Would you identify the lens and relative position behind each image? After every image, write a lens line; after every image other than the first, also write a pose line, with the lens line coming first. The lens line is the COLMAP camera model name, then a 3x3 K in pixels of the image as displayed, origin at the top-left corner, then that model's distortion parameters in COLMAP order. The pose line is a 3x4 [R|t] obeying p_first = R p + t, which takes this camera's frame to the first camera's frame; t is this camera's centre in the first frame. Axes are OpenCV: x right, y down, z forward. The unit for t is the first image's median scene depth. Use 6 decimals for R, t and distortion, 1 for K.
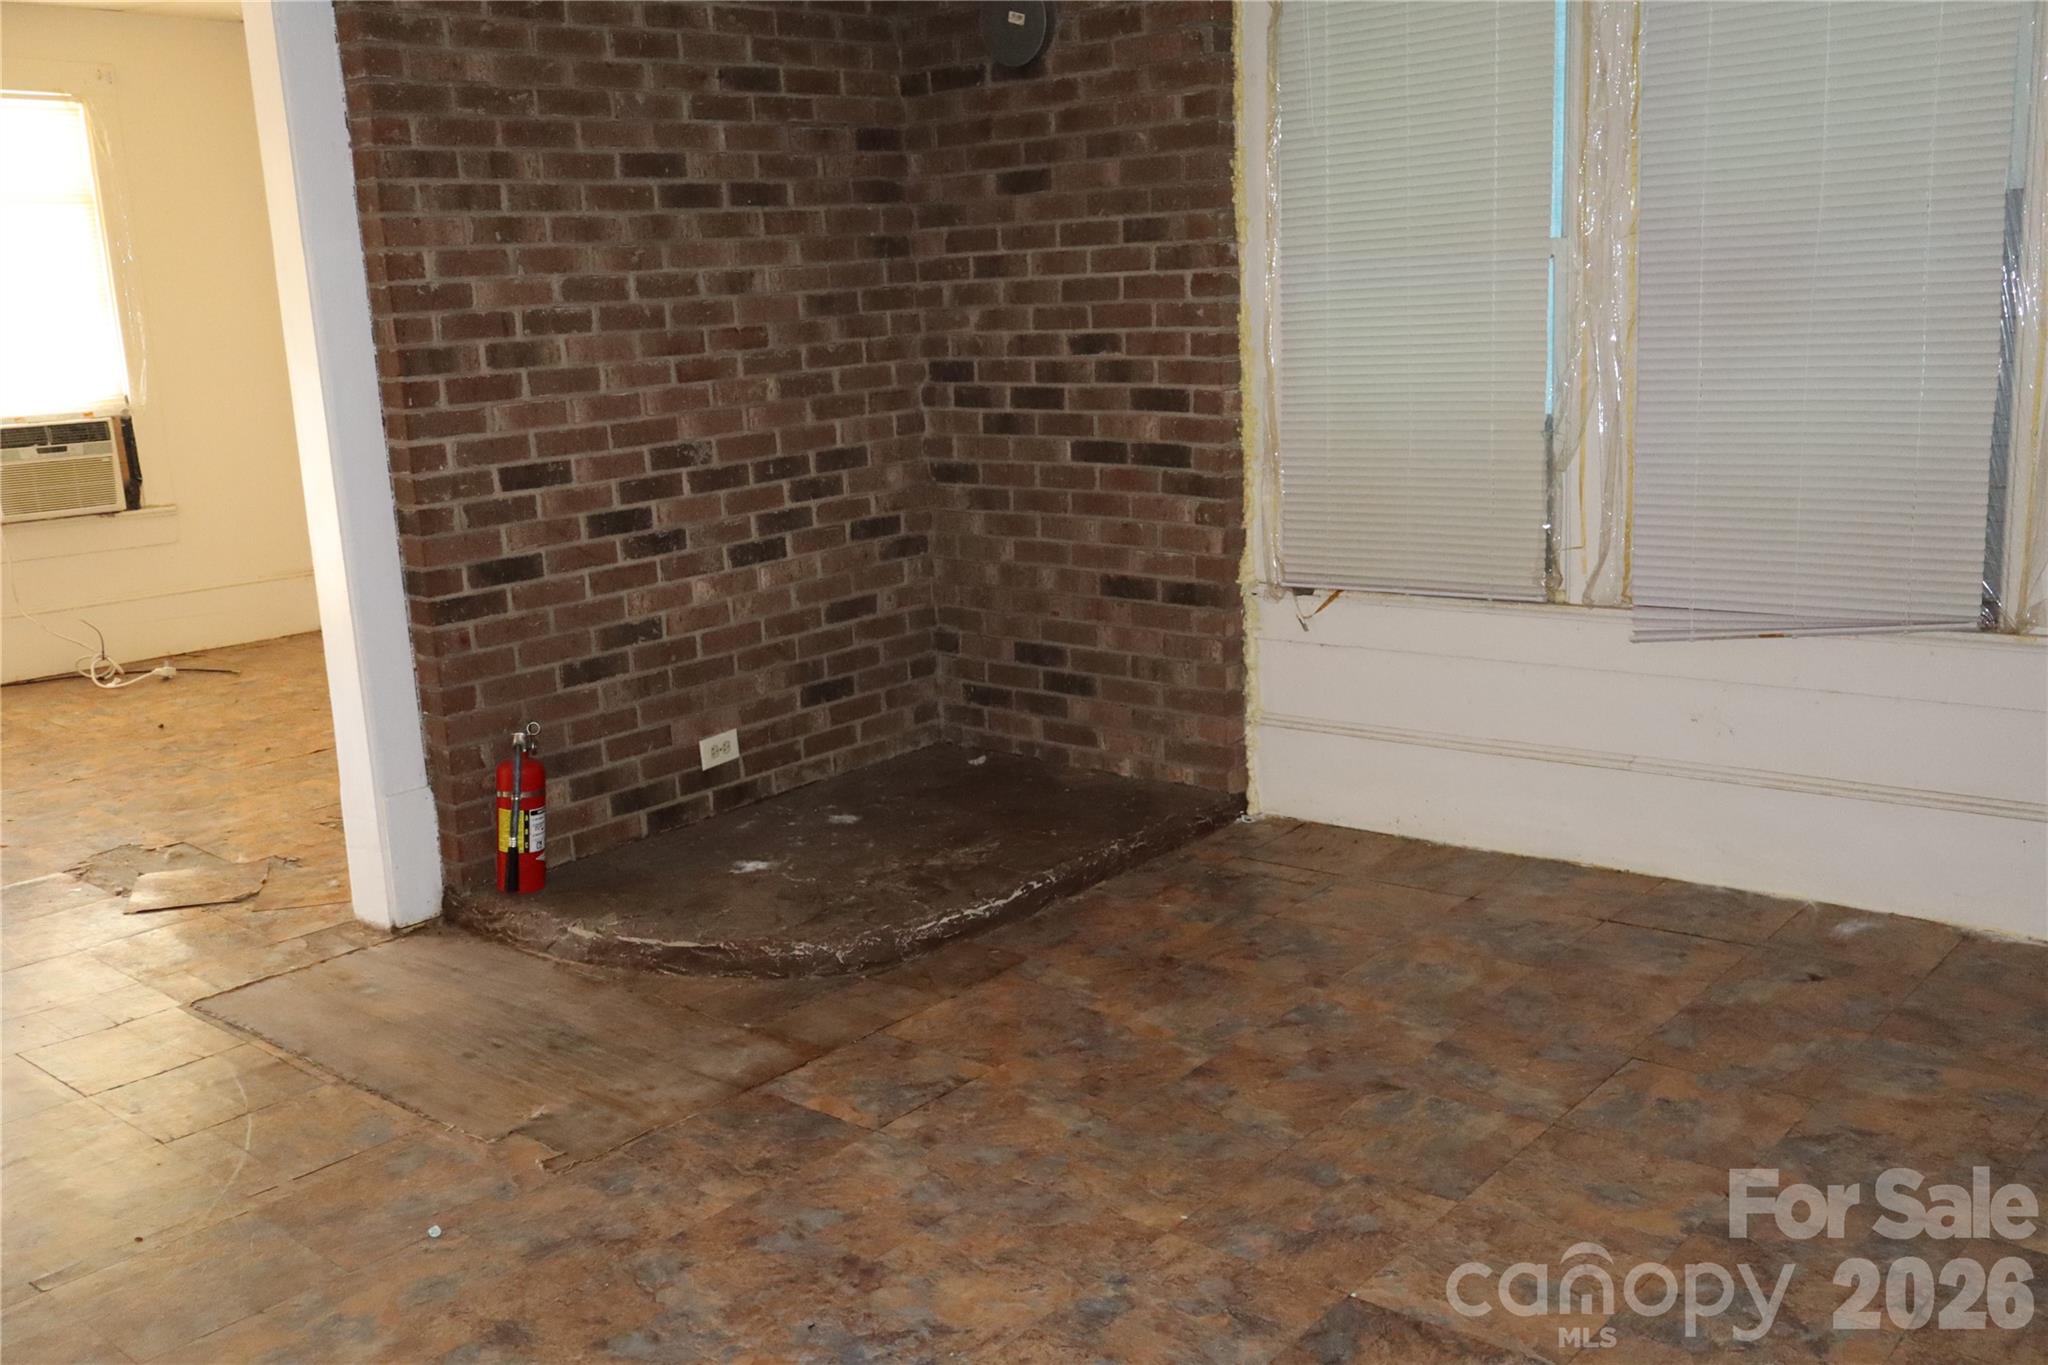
lens RADIAL K [[1851.1, 0, 1033.5], [0, 1851.1, 673.1], [0, 0, 1]] dist [0.028942, -0.011860]
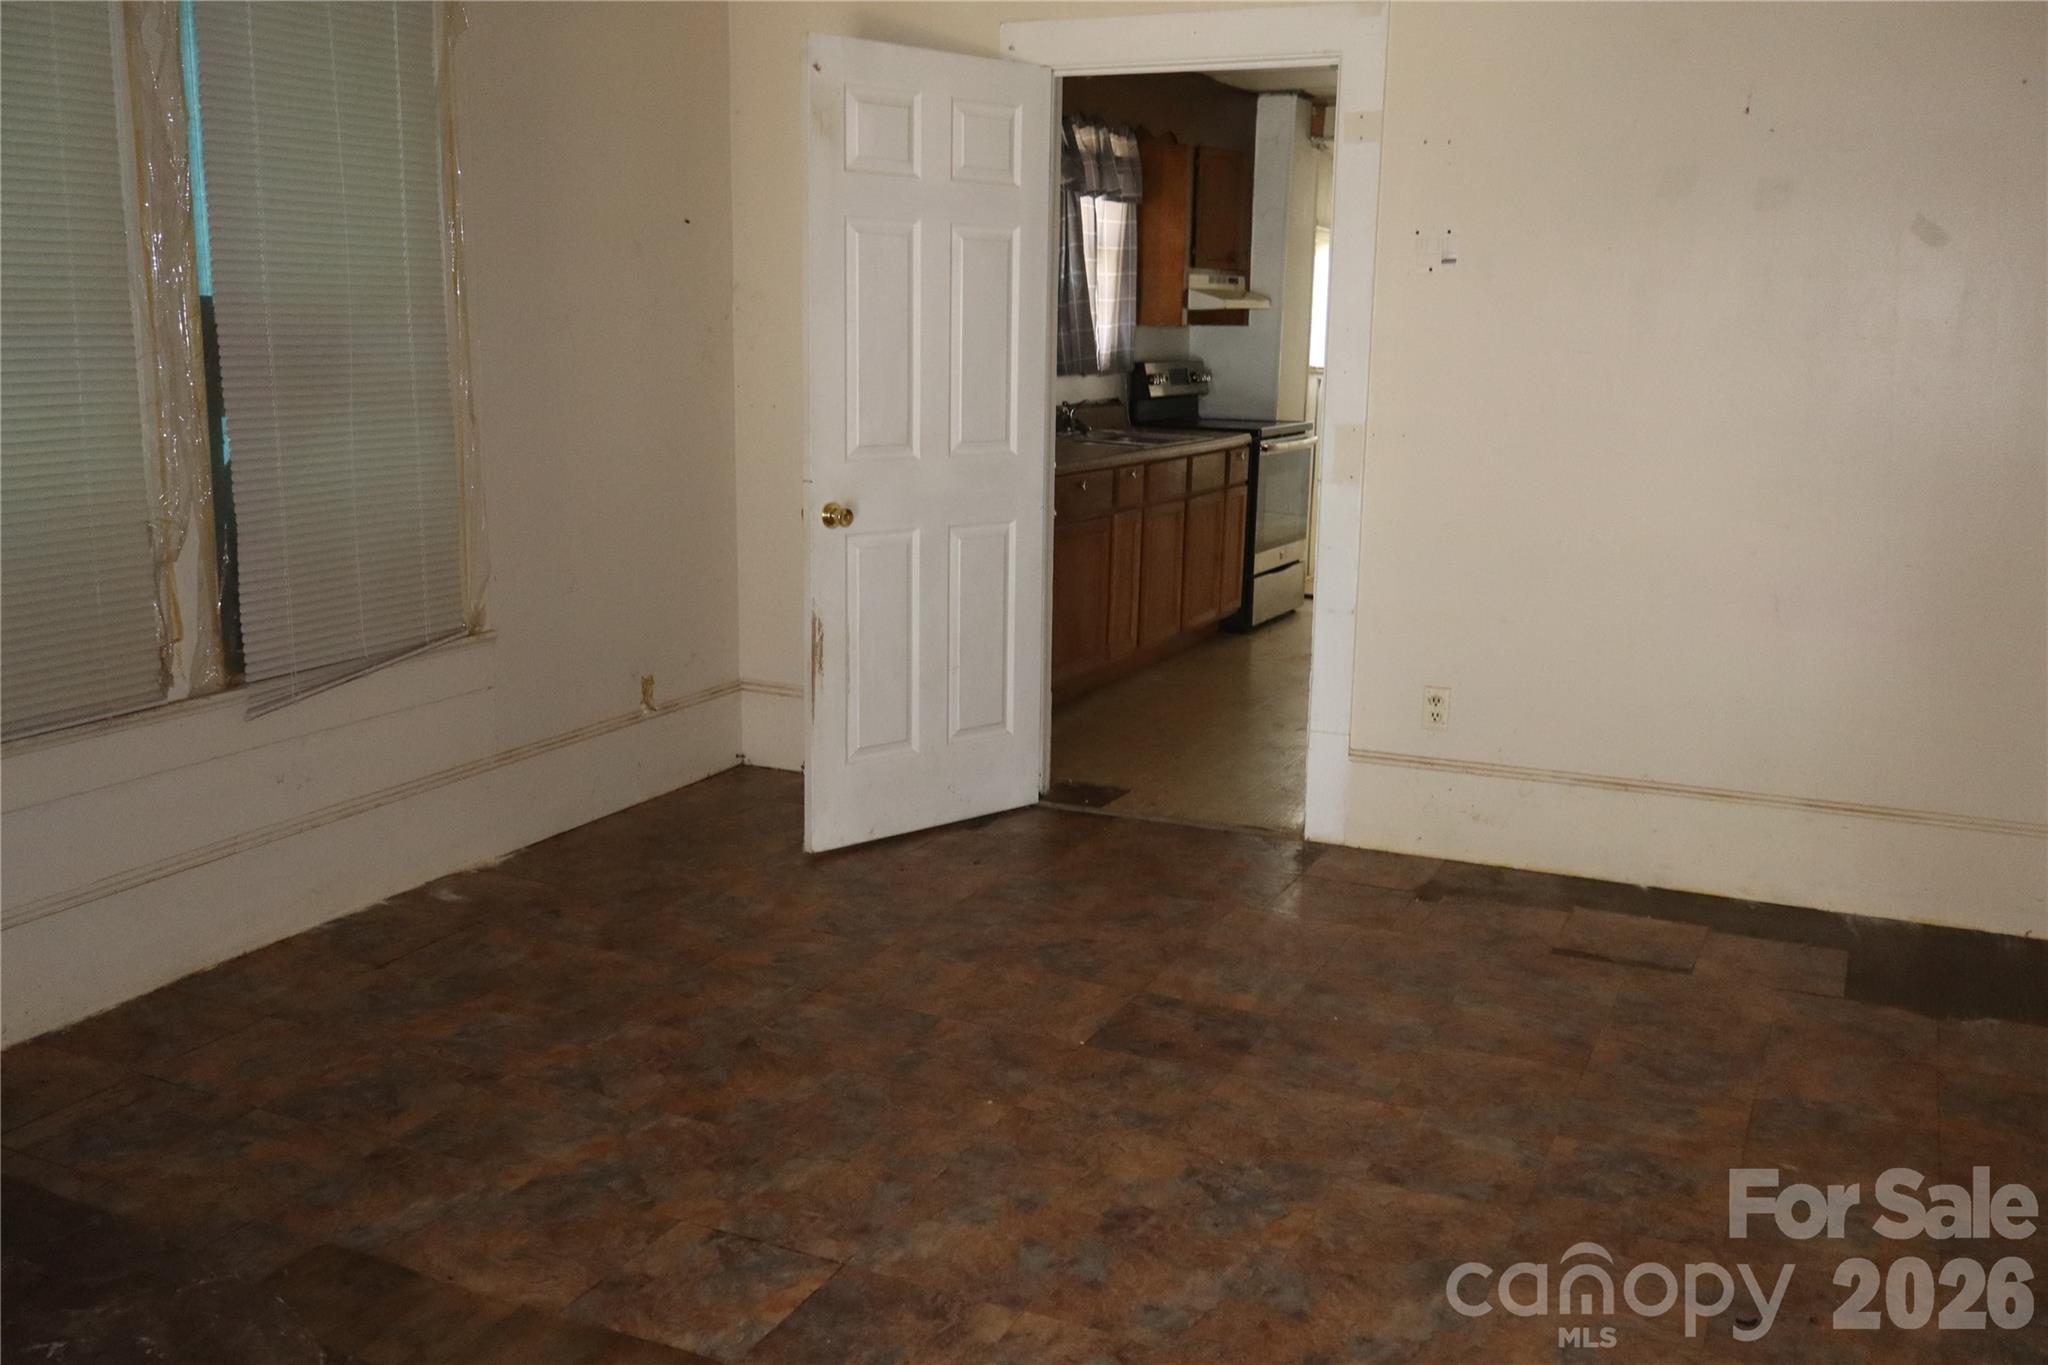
lens RADIAL K [[1851.1, 0, 1019.9], [0, 1851.1, 685.1], [0, 0, 1]] dist [0.028942, -0.011860]
pose [[-0.285558, -0.138728, 0.948267, -0.903885], [0.192575, 0.960979, 0.198579, -0.186417], [-0.938814, 0.239318, -0.247700, 1.033571]]
